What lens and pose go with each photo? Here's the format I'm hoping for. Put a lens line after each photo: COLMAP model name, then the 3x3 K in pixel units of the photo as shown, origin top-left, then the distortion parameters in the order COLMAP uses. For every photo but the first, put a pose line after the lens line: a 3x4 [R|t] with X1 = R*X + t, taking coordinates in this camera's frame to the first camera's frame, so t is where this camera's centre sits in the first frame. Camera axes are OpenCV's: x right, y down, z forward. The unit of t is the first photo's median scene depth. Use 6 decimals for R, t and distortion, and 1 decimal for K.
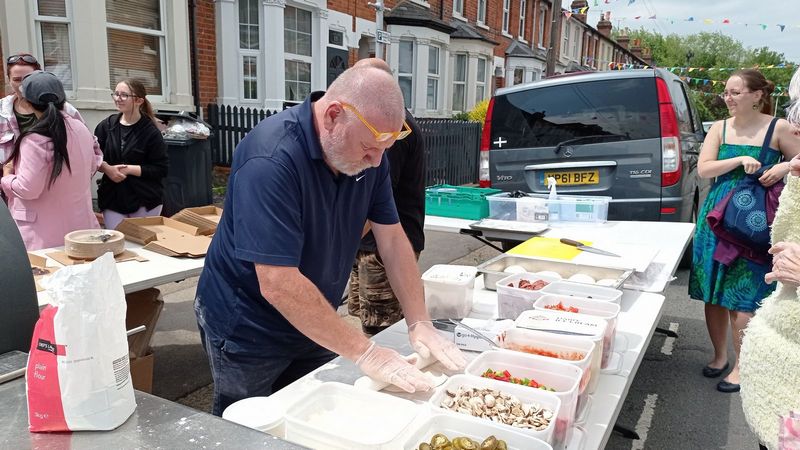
lens RADIAL K [[617.6, 0, 400.0], [0, 617.6, 225.0], [0, 0, 1]] dist [0.029333, -0.000017]
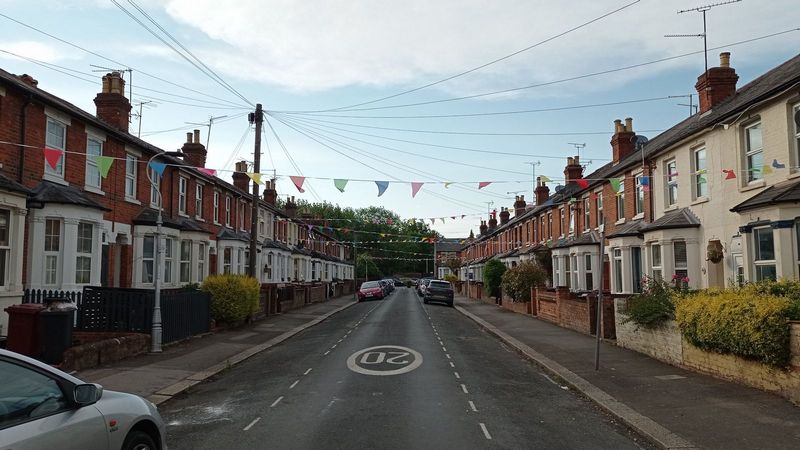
lens RADIAL K [[617.6, 0, 400.0], [0, 617.6, 225.0], [0, 0, 1]] dist [0.029333, -0.000017]
pose [[0.890331, 0.004993, 0.455286, -0.094548], [0.110600, 0.967619, -0.226896, 0.047348], [-0.441676, 0.252368, 0.860949, -0.359998]]
